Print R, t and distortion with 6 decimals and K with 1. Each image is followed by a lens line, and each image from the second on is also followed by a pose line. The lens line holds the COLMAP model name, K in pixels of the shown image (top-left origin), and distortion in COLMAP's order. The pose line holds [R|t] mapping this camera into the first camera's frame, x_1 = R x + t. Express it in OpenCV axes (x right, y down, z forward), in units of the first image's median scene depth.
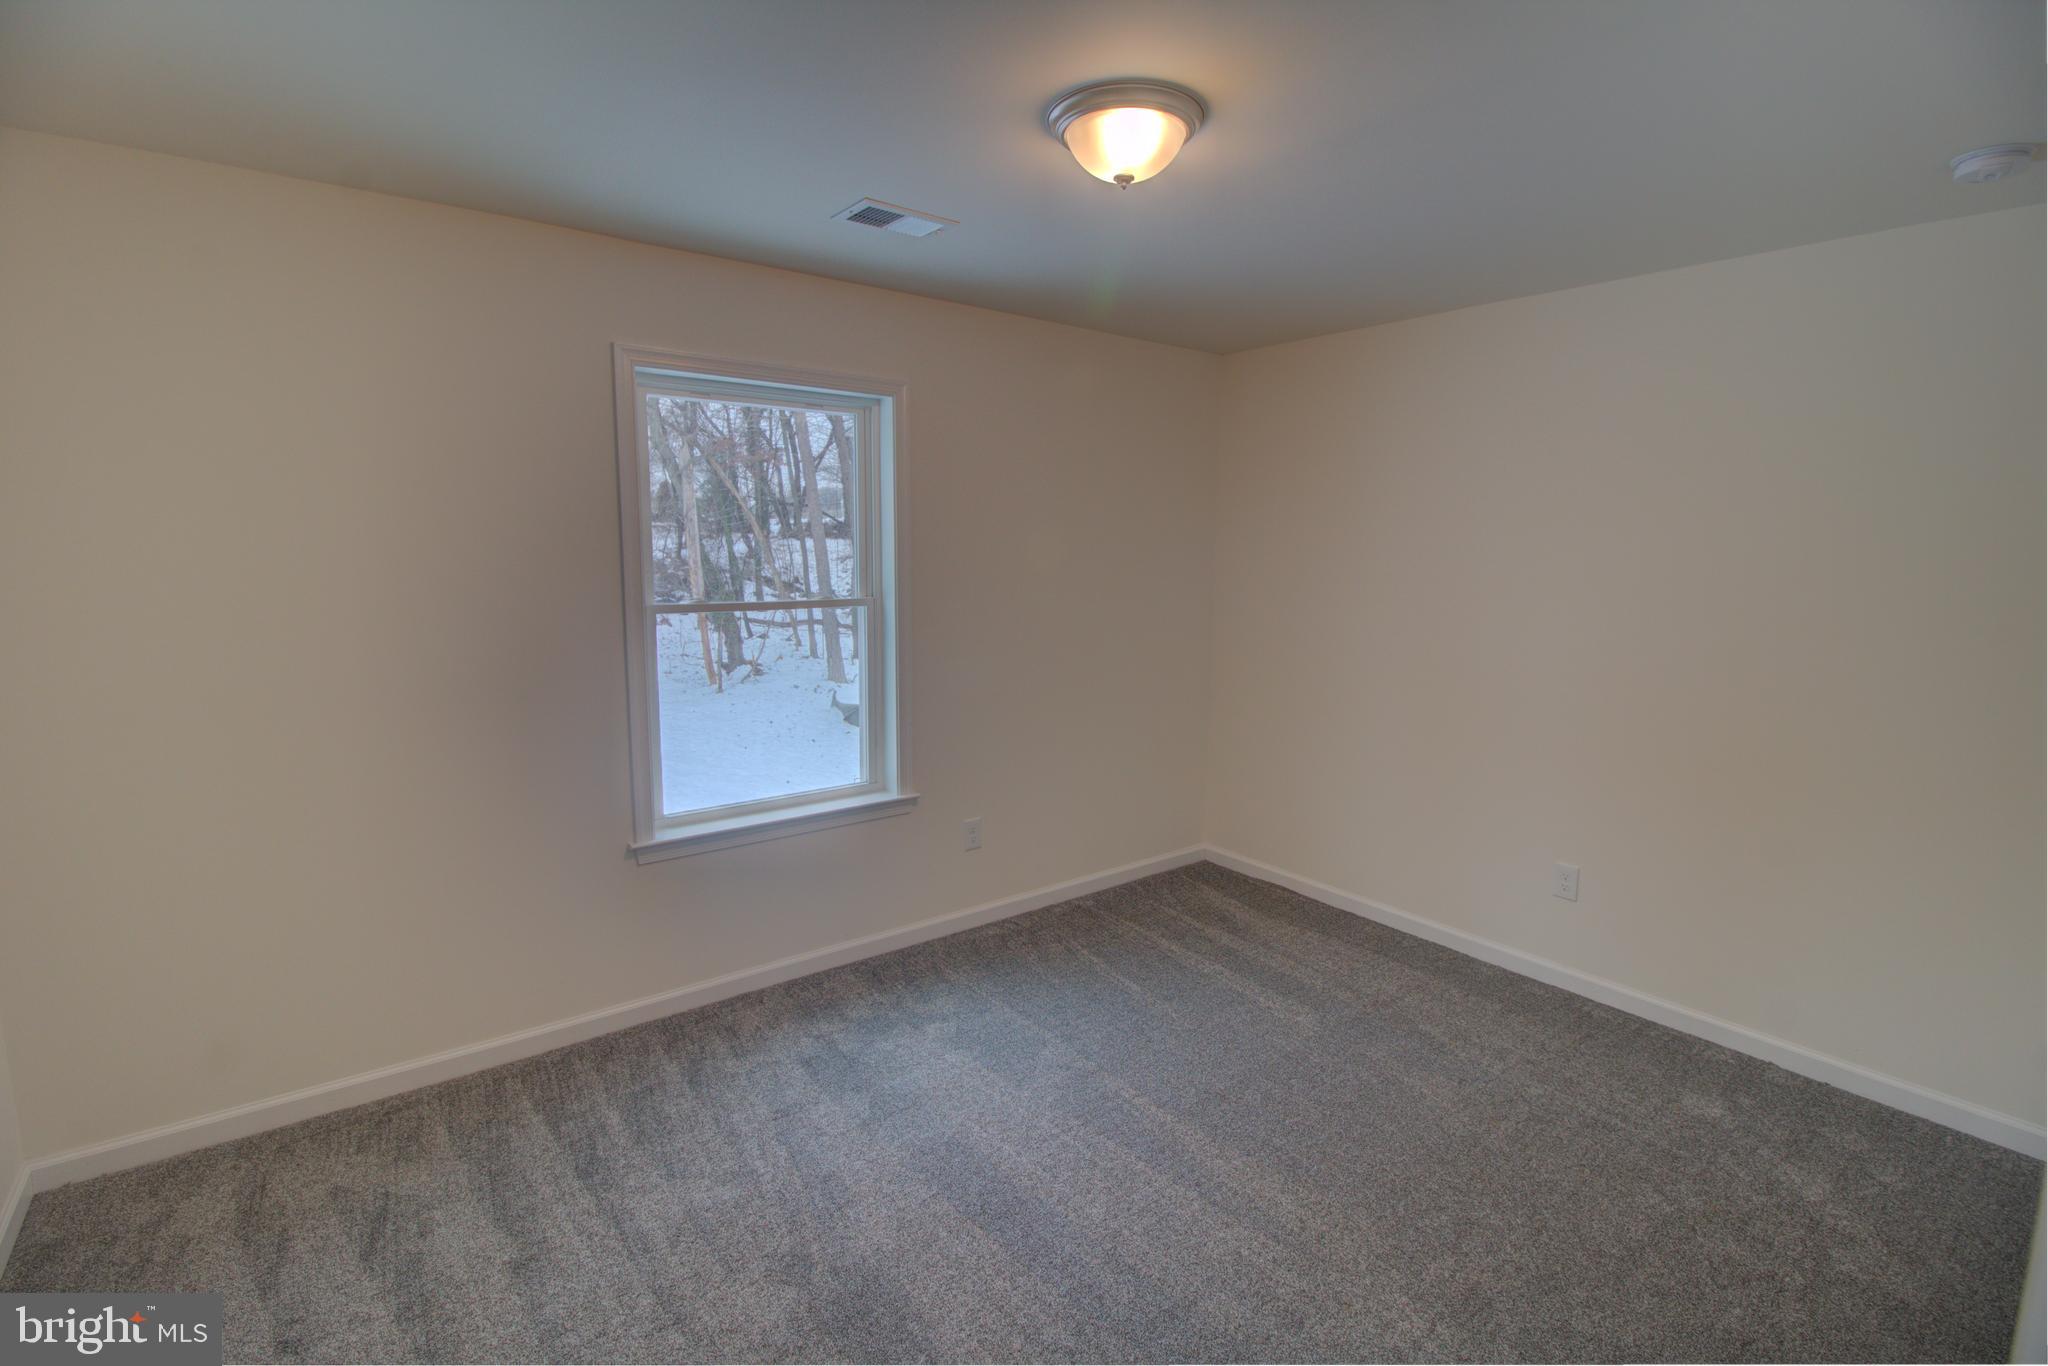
lens RADIAL K [[1057.8, 0, 1027.5], [0, 1057.8, 681.6], [0, 0, 1]] dist [0.001662, 0.002241]
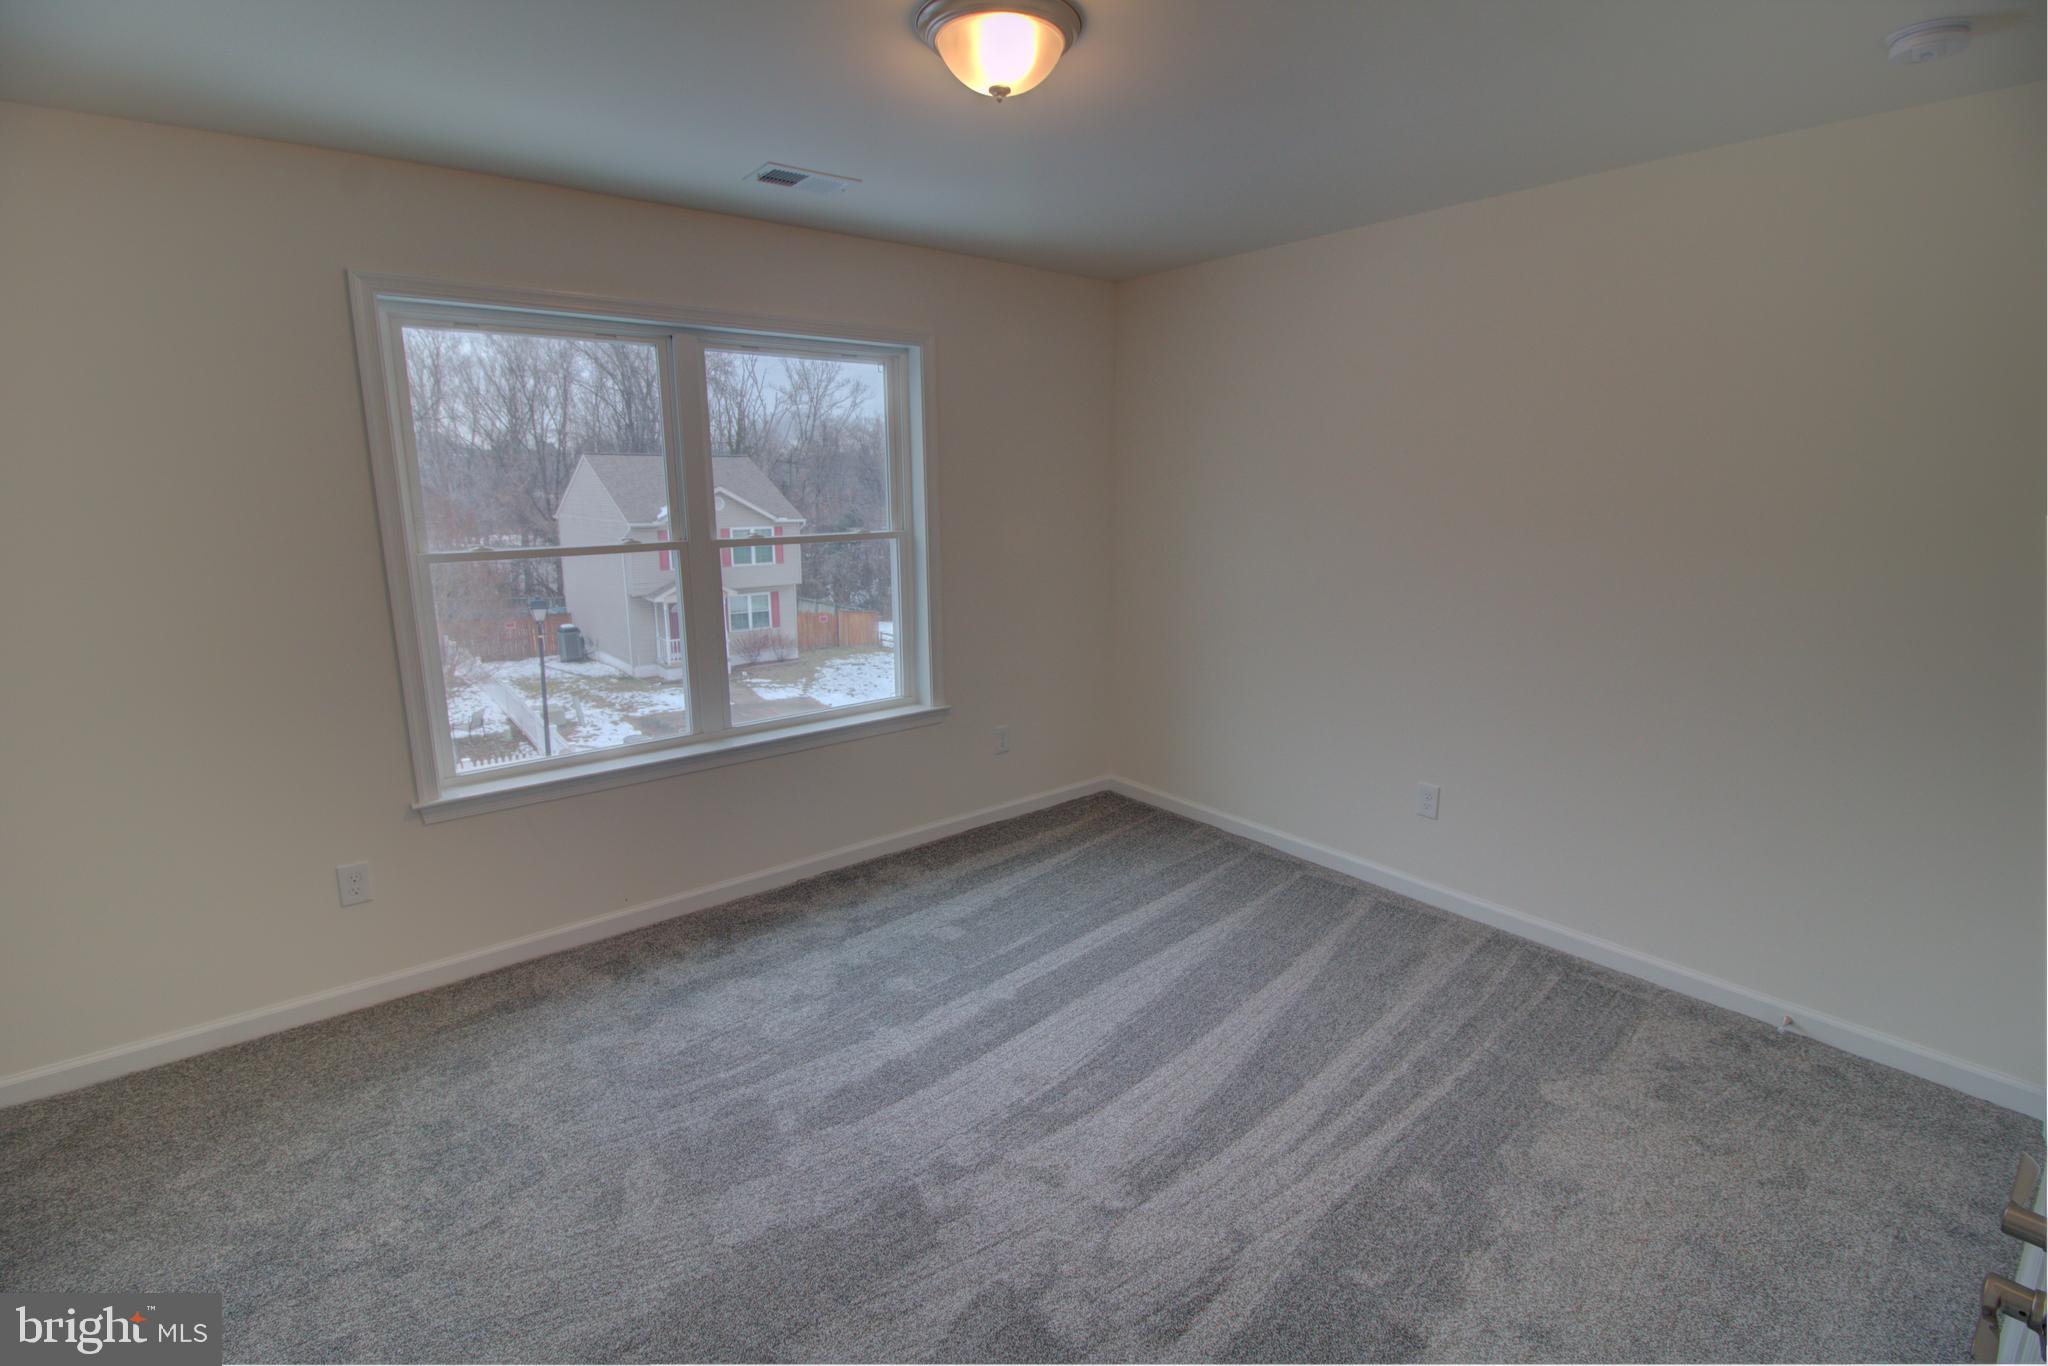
lens RADIAL K [[938.7, 0, 1017.7], [0, 938.7, 677.3], [0, 0, 1]] dist [-0.004167, -0.001927]
pose [[0.999141, -0.009125, -0.040426, 0.136972], [0.012244, 0.996911, 0.077575, -0.013899], [0.039593, -0.078004, 0.996167, 0.118575]]
